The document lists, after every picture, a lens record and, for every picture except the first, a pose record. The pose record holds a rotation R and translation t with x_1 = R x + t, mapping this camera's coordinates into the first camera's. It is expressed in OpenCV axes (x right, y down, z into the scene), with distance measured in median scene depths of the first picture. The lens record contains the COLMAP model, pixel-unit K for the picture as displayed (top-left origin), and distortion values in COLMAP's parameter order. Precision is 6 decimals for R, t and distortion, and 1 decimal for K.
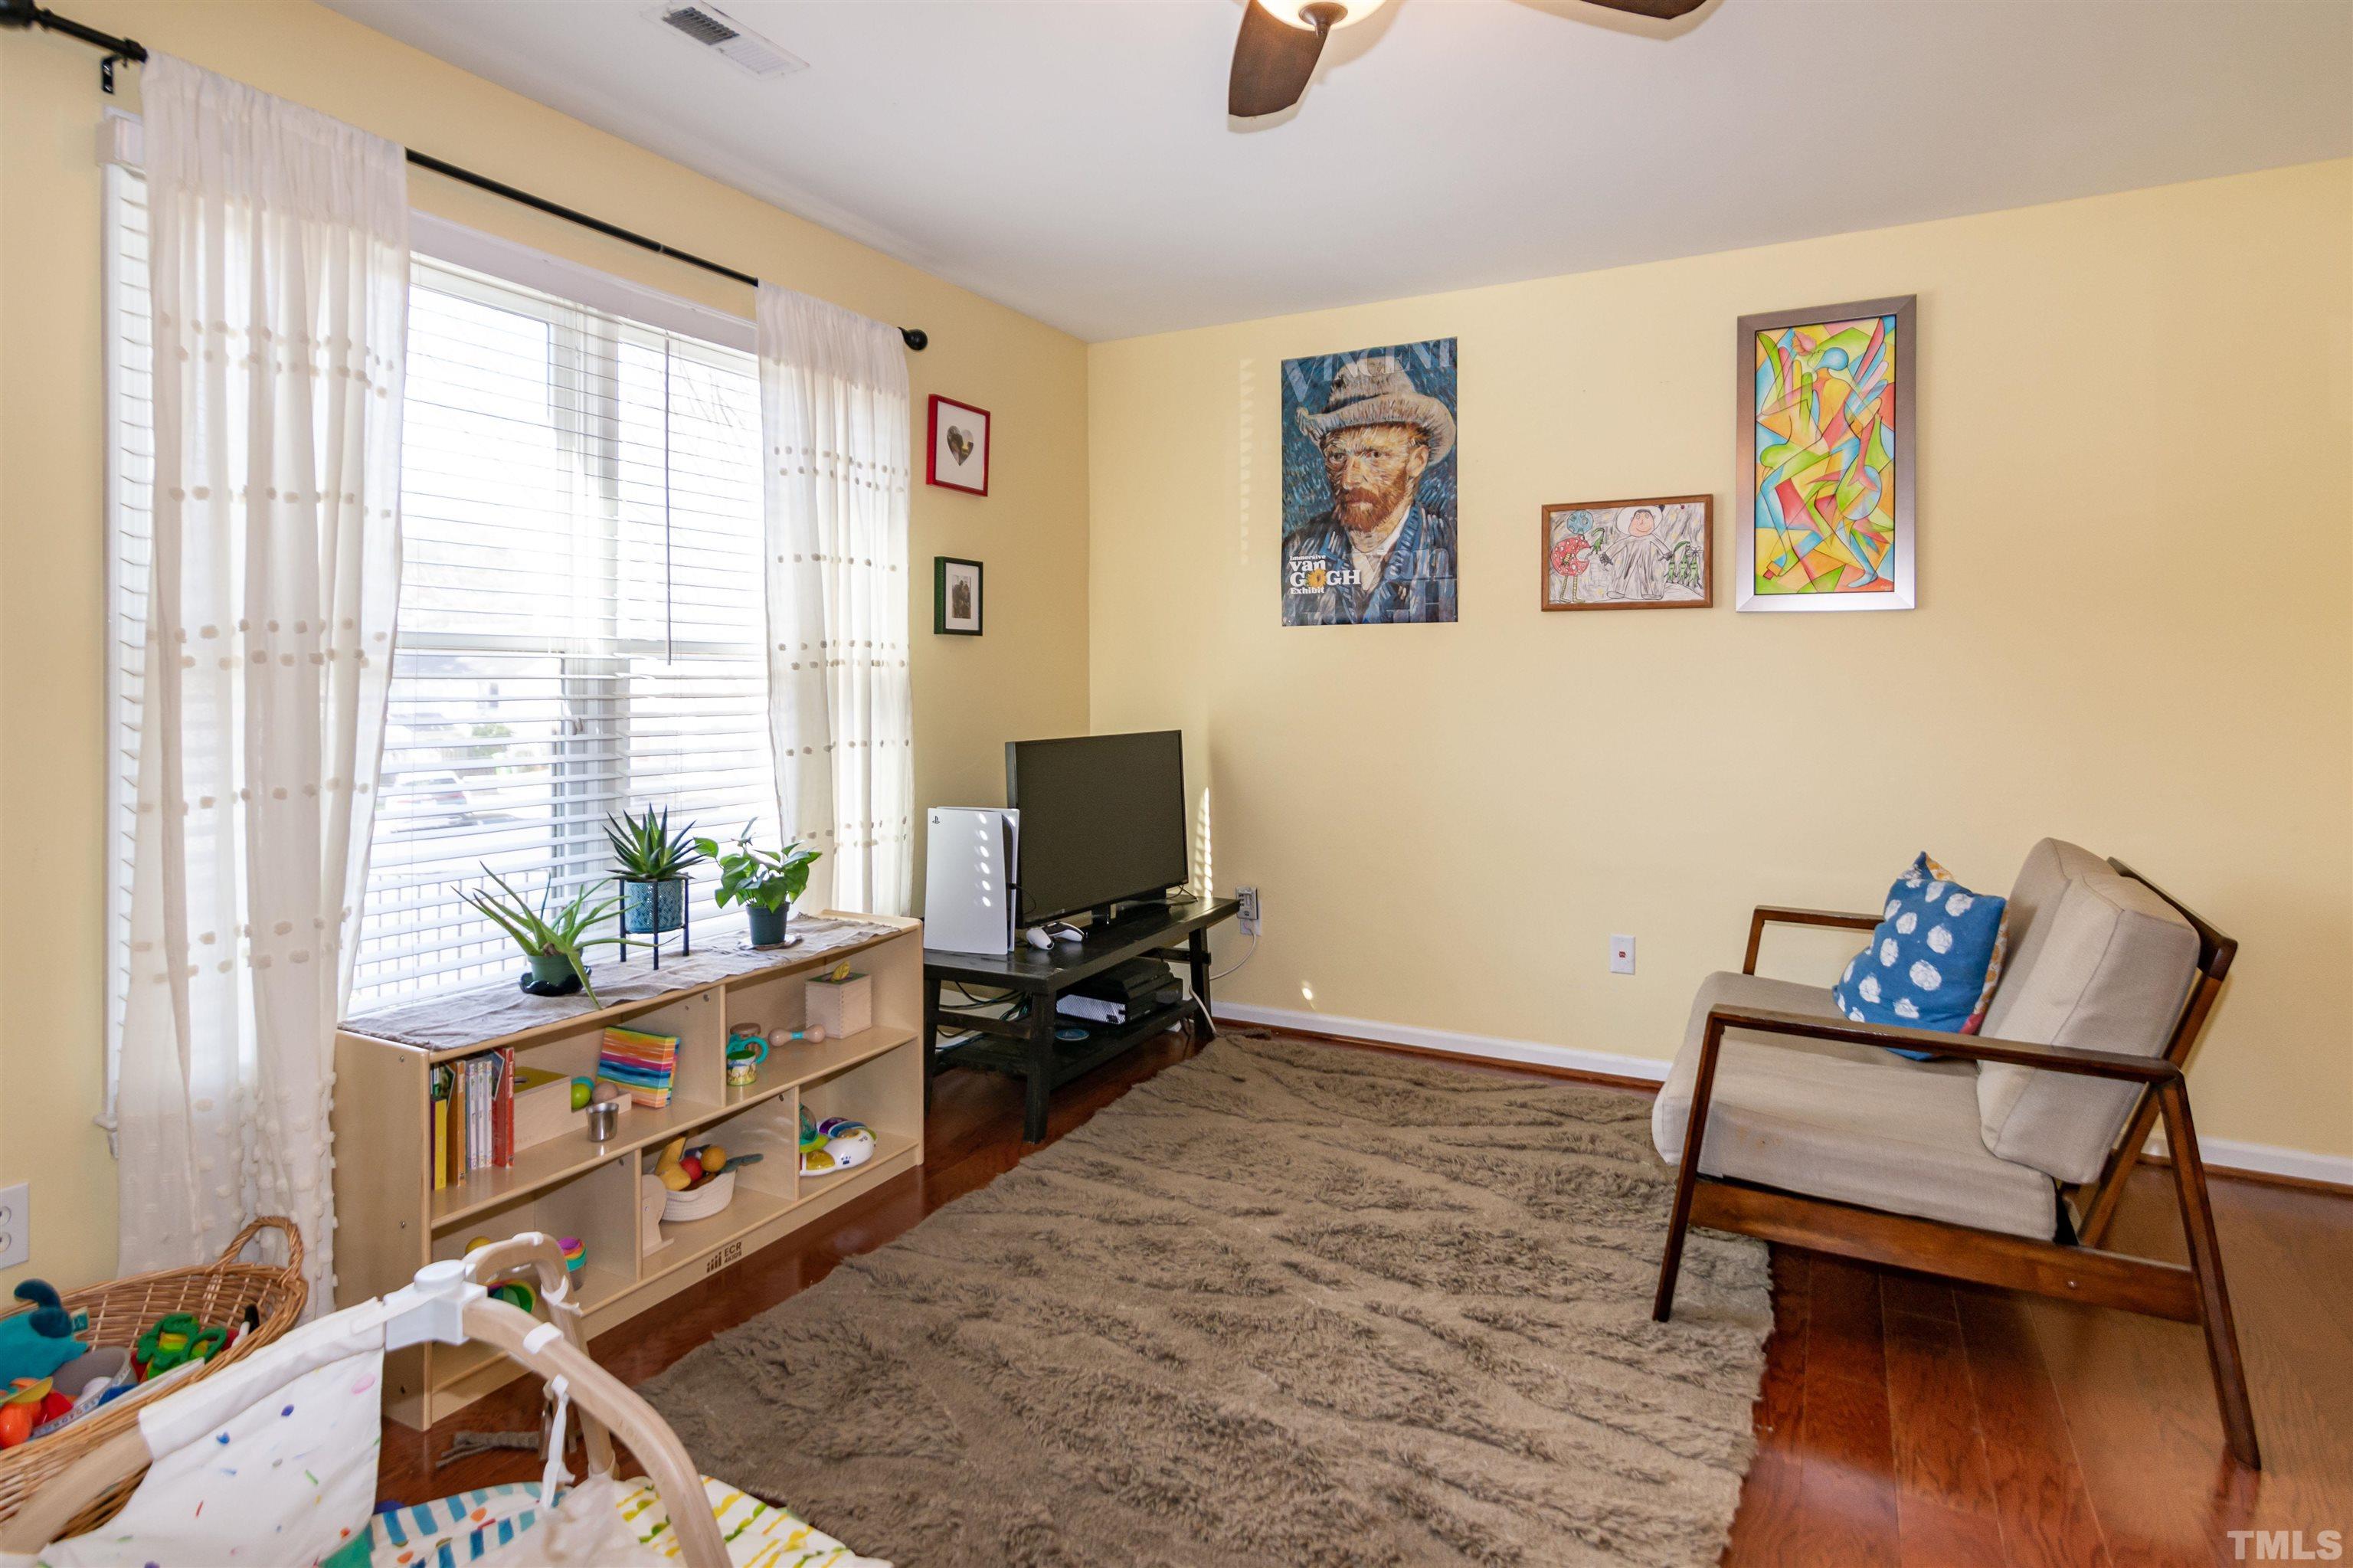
lens RADIAL K [[1204.8, 0, 1180.8], [0, 1204.8, 684.9], [0, 0, 1]] dist [0.000433, 0.001258]
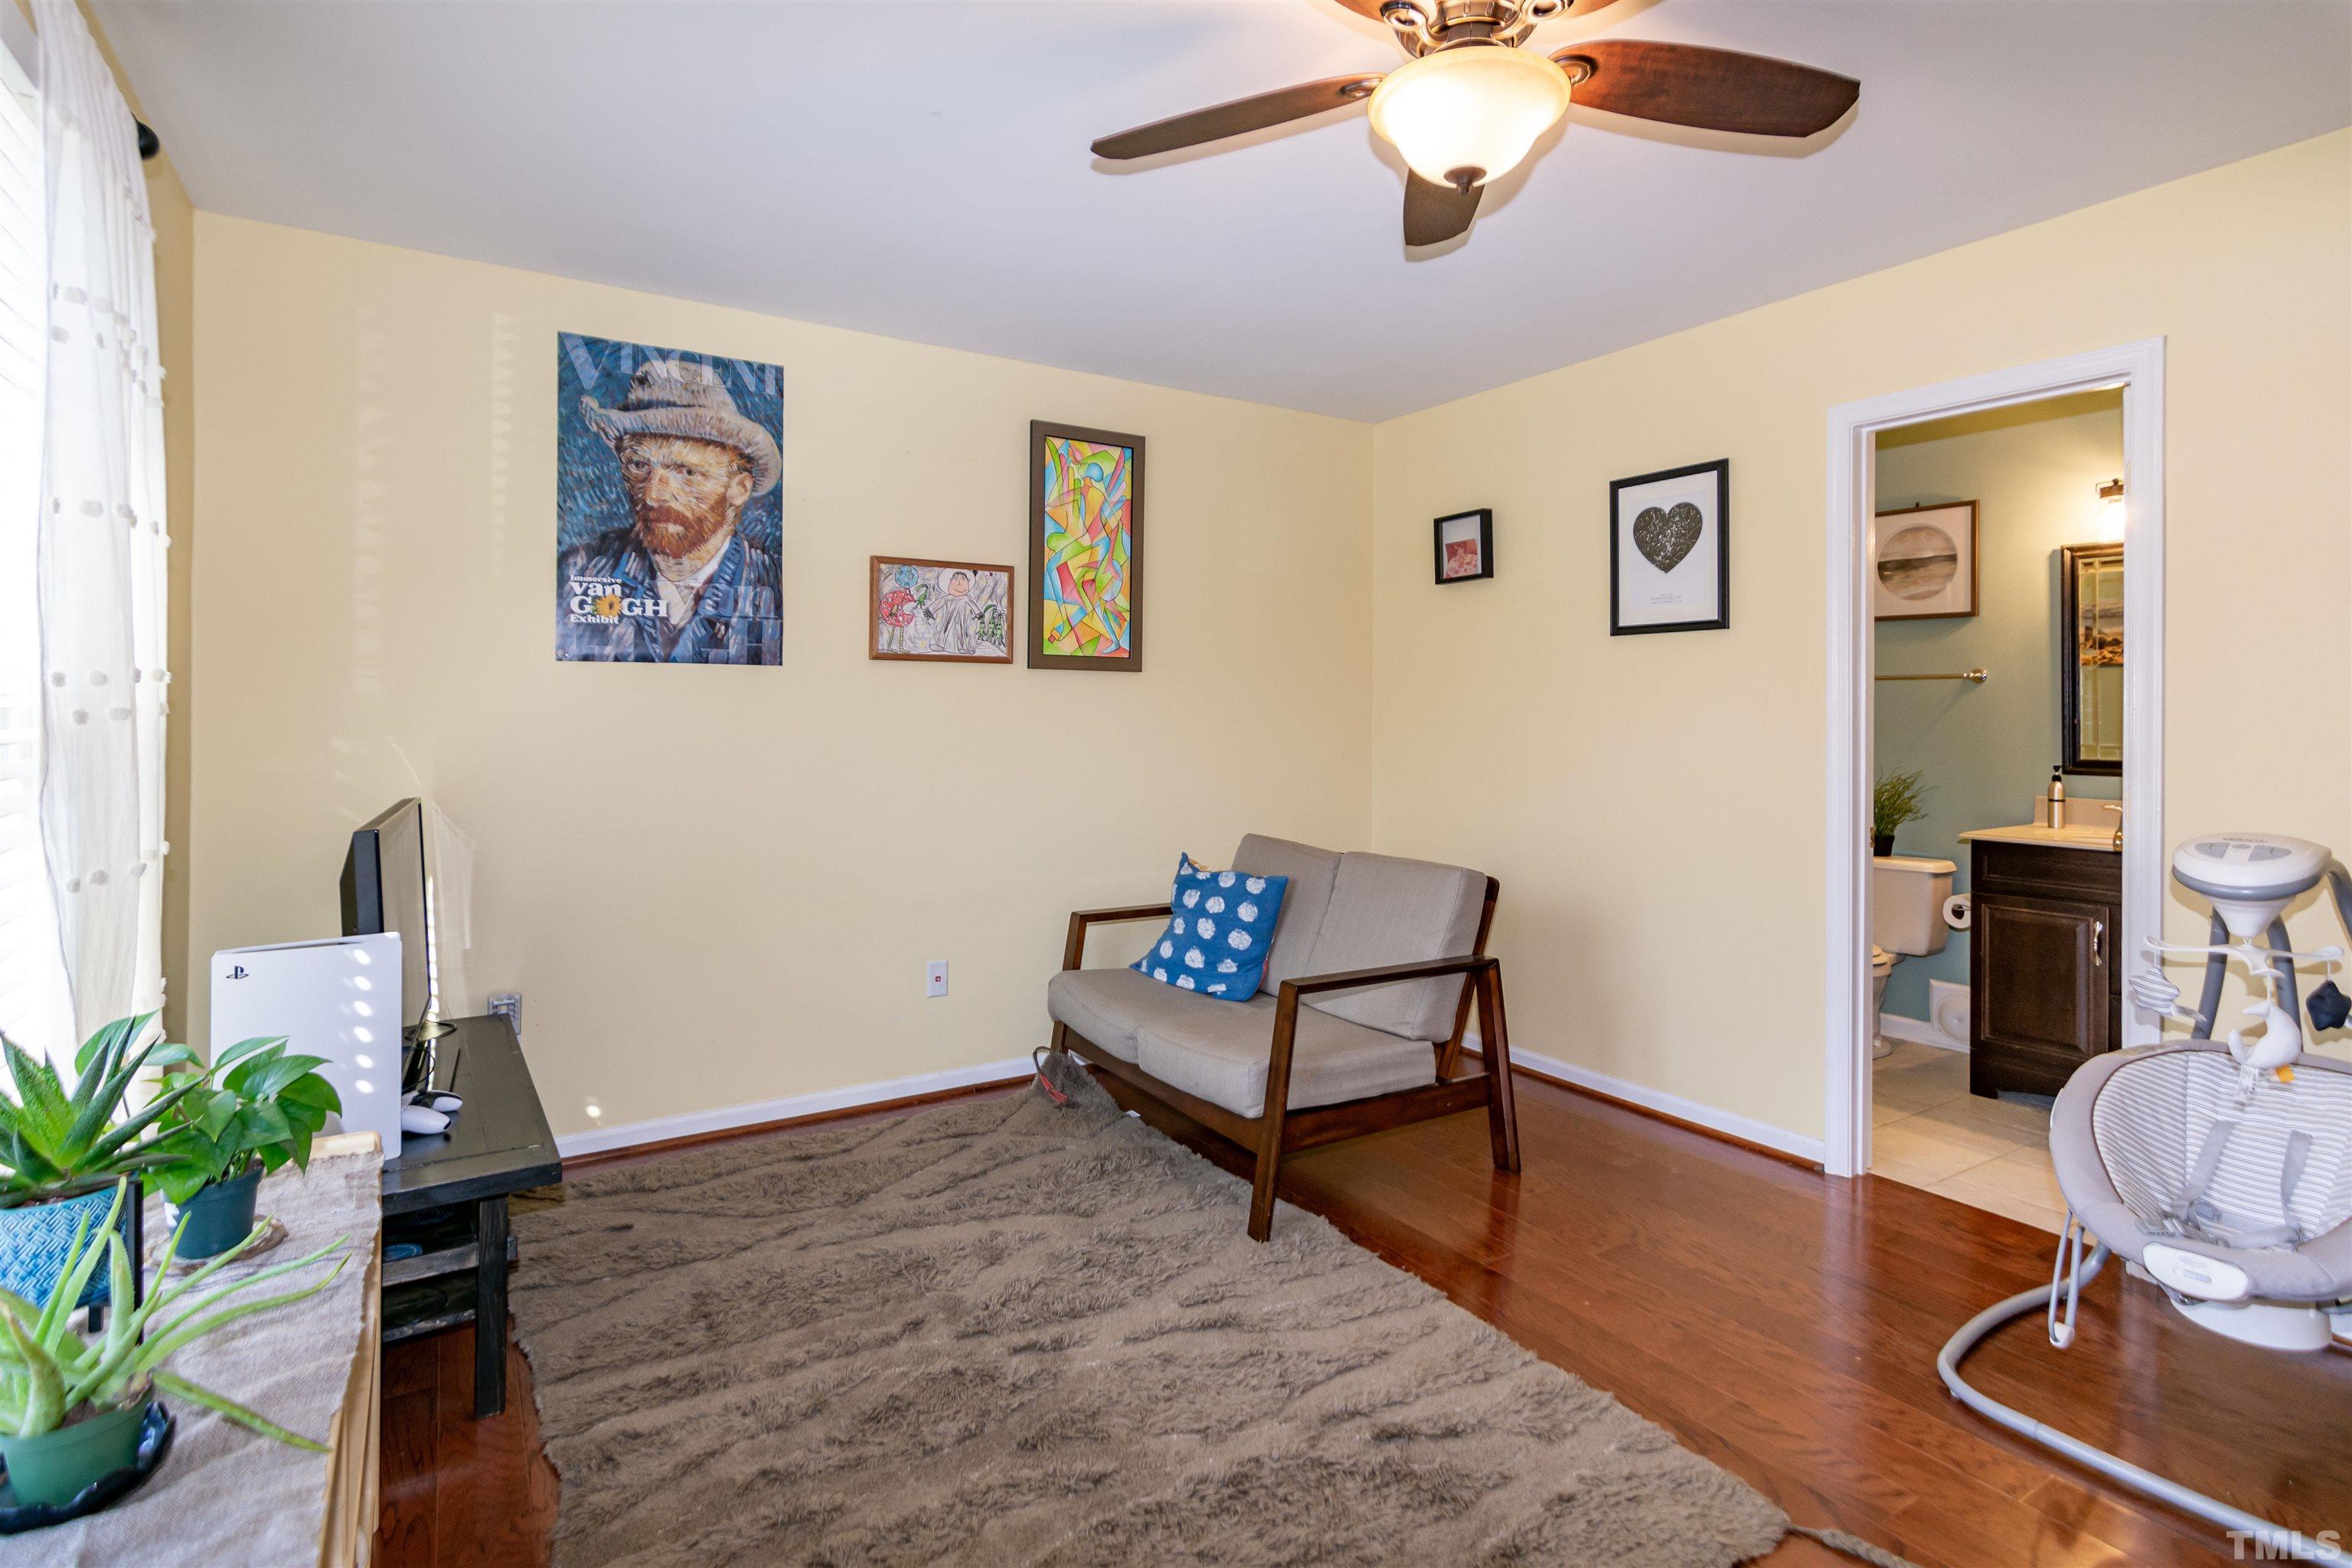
lens RADIAL K [[1158.5, 0, 1170.0], [0, 1158.5, 711.0], [0, 0, 1]] dist [-0.002191, 0.000375]
pose [[0.505708, 0.003211, 0.862699, -0.418925], [0.001433, 0.999989, -0.004562, -0.012364], [-0.862704, 0.003544, 0.505697, 0.284487]]
